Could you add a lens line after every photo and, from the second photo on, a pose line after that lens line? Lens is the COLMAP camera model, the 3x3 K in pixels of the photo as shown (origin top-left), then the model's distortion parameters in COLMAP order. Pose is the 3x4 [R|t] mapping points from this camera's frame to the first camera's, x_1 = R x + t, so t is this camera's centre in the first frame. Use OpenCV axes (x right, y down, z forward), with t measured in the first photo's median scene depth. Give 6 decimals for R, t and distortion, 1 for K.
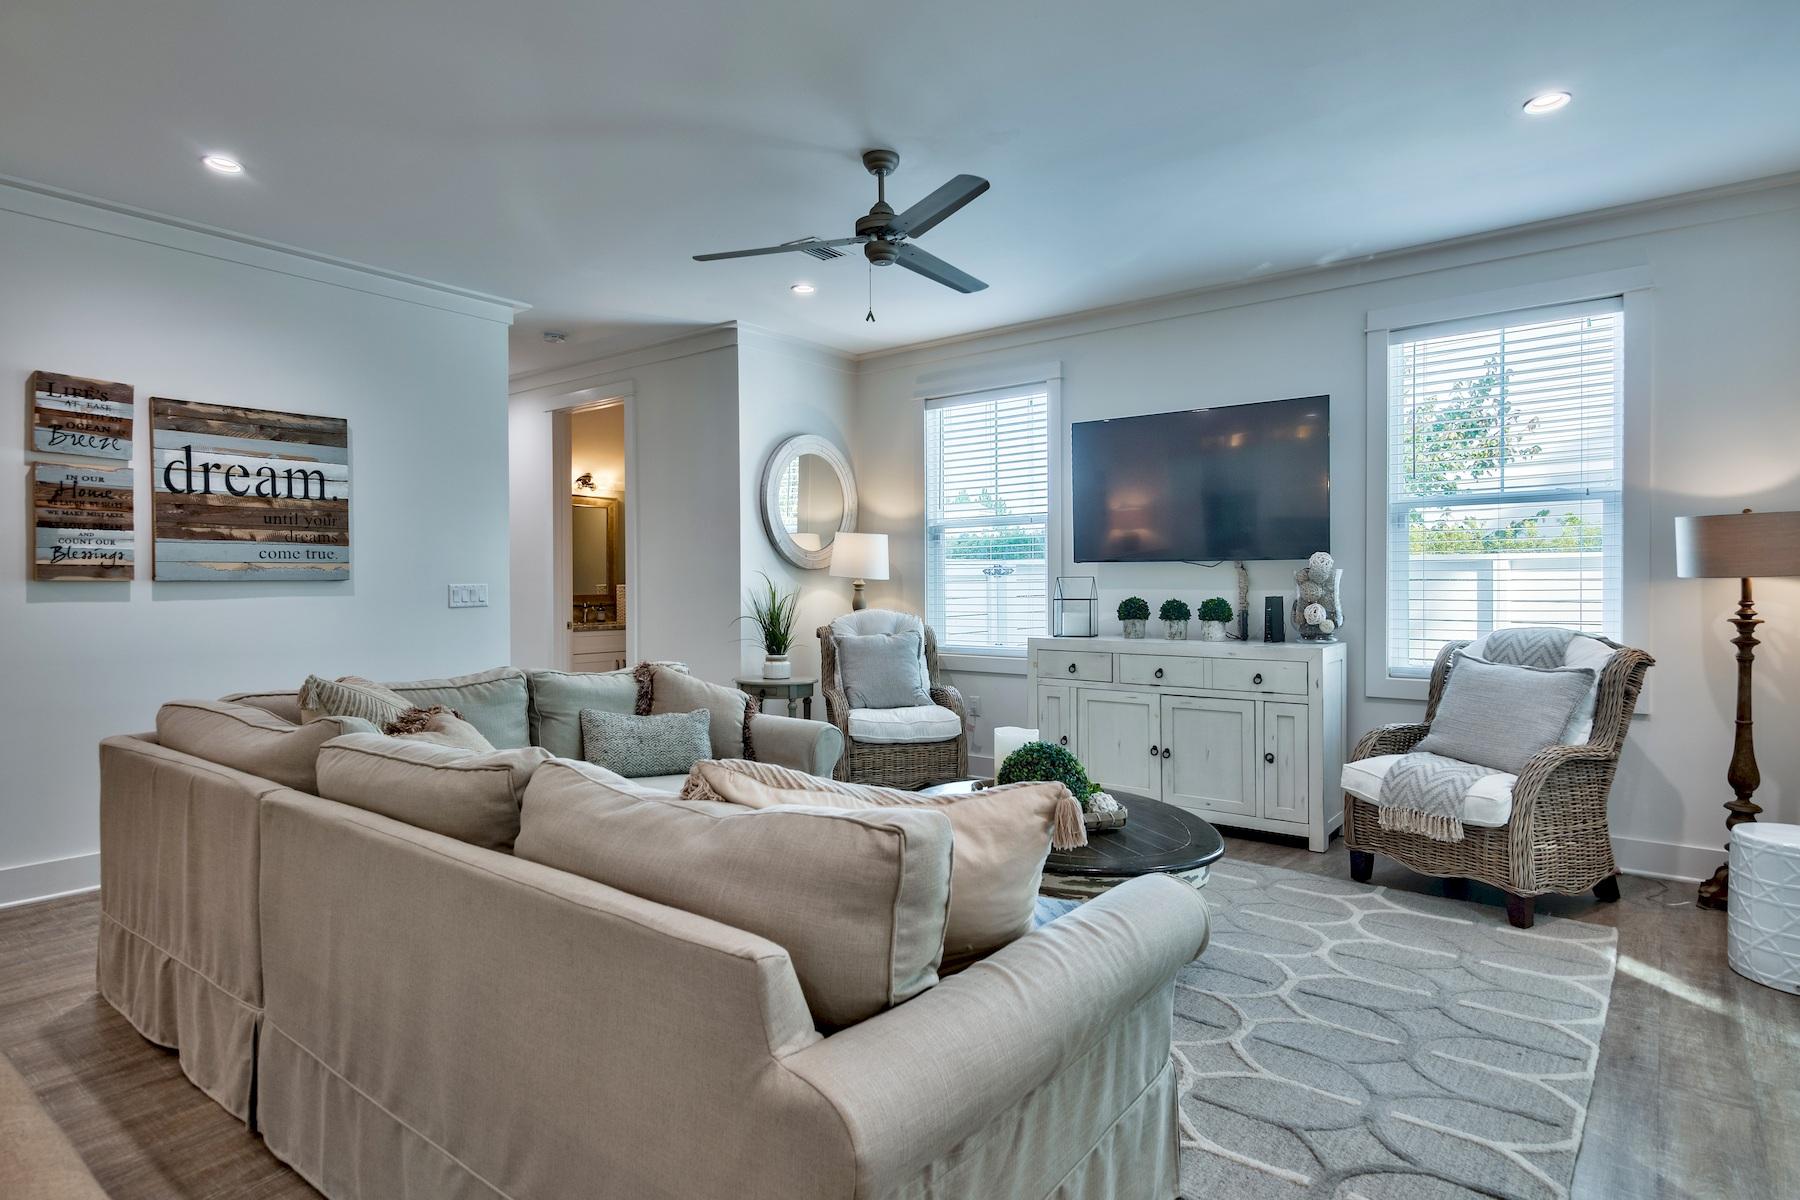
lens RADIAL K [[987.4, 0, 897.6], [0, 987.4, 592.0], [0, 0, 1]] dist [0.000954, -0.000212]
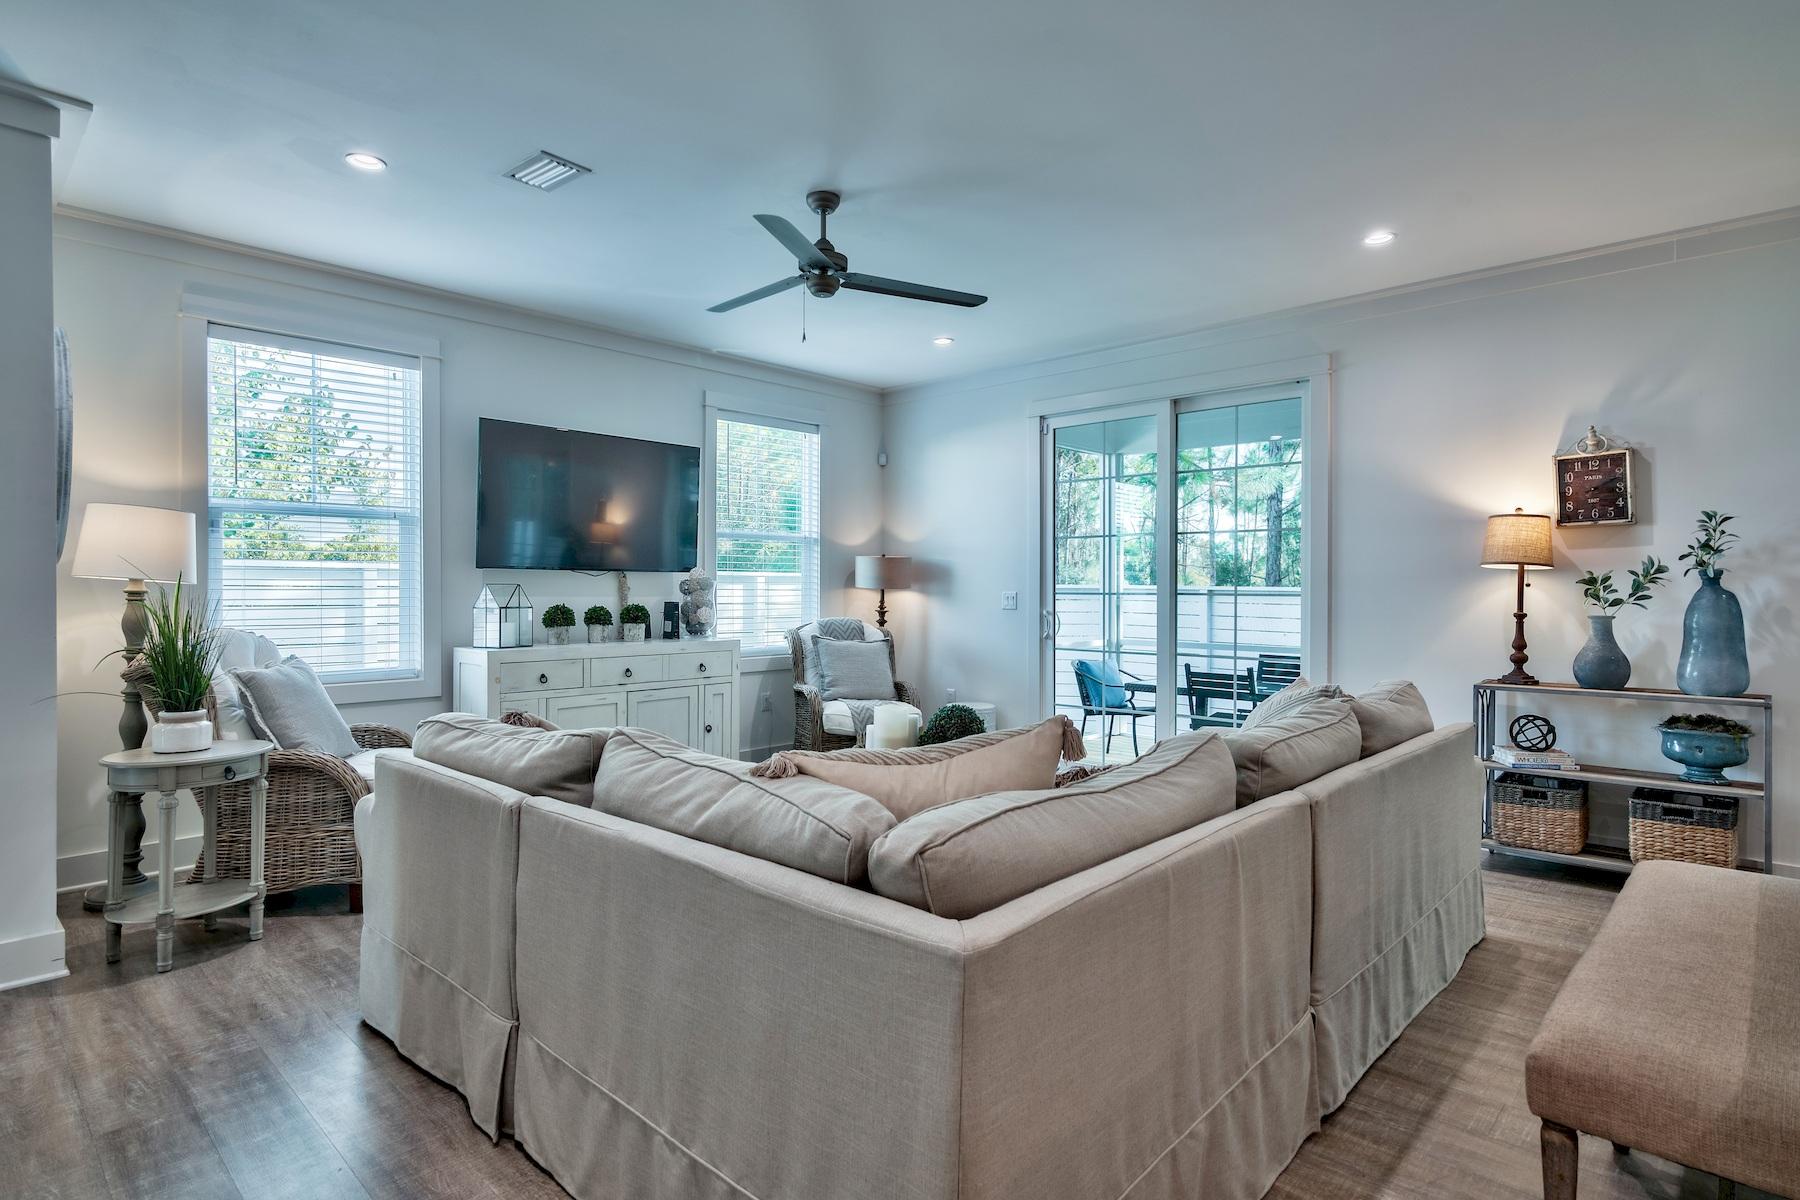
lens RADIAL K [[914.0, 0, 893.7], [0, 914.0, 592.5], [0, 0, 1]] dist [-0.004376, -0.000076]
pose [[0.093060, -0.001003, 0.995660, -0.726439], [0.003971, 0.999992, 0.000636, -0.006787], [-0.995653, 0.003894, 0.093063, 0.611150]]
